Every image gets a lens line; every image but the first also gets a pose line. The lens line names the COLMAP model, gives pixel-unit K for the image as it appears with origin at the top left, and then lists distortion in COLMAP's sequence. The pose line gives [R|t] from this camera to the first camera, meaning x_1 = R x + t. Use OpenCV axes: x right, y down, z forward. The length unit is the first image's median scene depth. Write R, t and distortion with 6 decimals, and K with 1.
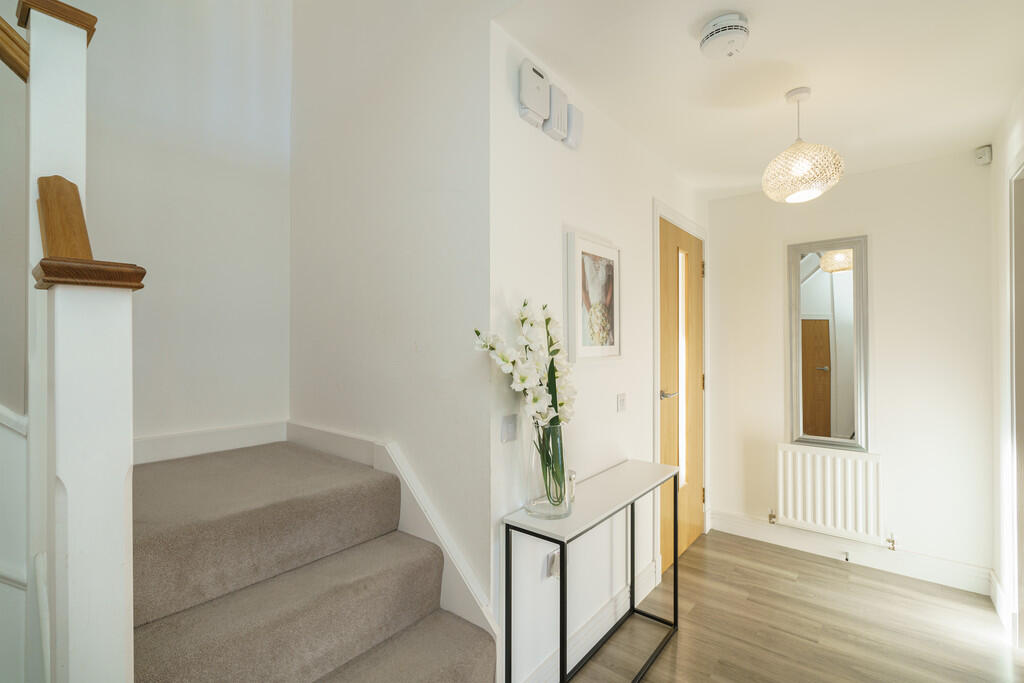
lens RADIAL K [[460.4, 0, 505.3], [0, 460.4, 342.0], [0, 0, 1]] dist [0.001154, 0.000454]
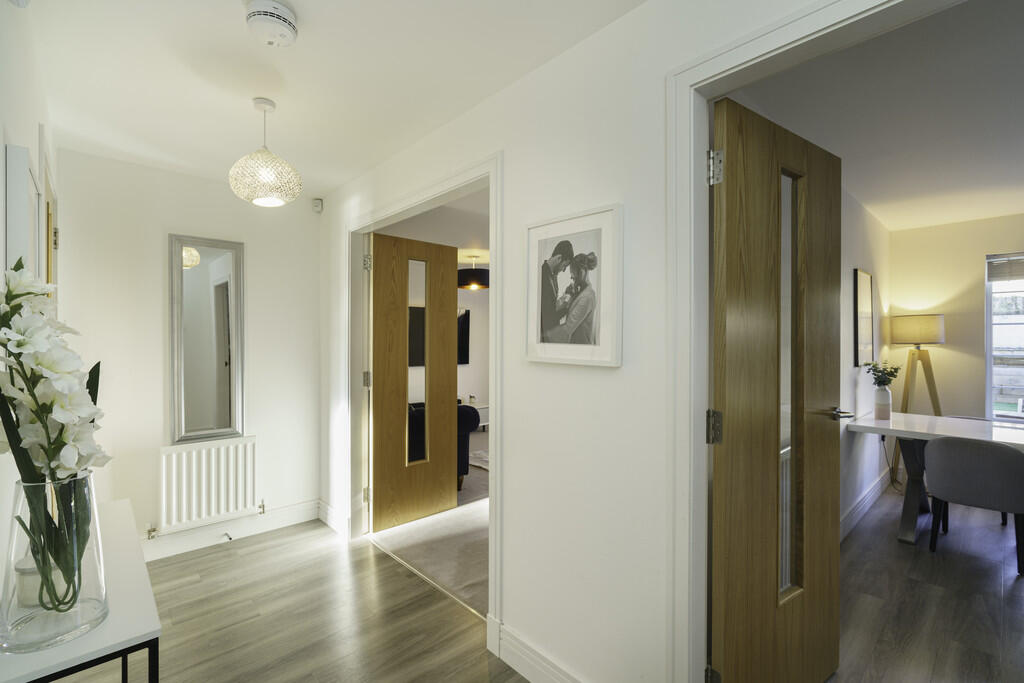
lens RADIAL K [[460.4, 0, 505.3], [0, 460.4, 342.0], [0, 0, 1]] dist [0.001154, 0.000454]
pose [[0.143255, -0.002398, 0.989683, -0.291935], [-0.008206, 0.999960, 0.003611, 0.000337], [-0.989652, -0.008639, 0.143230, 0.258931]]
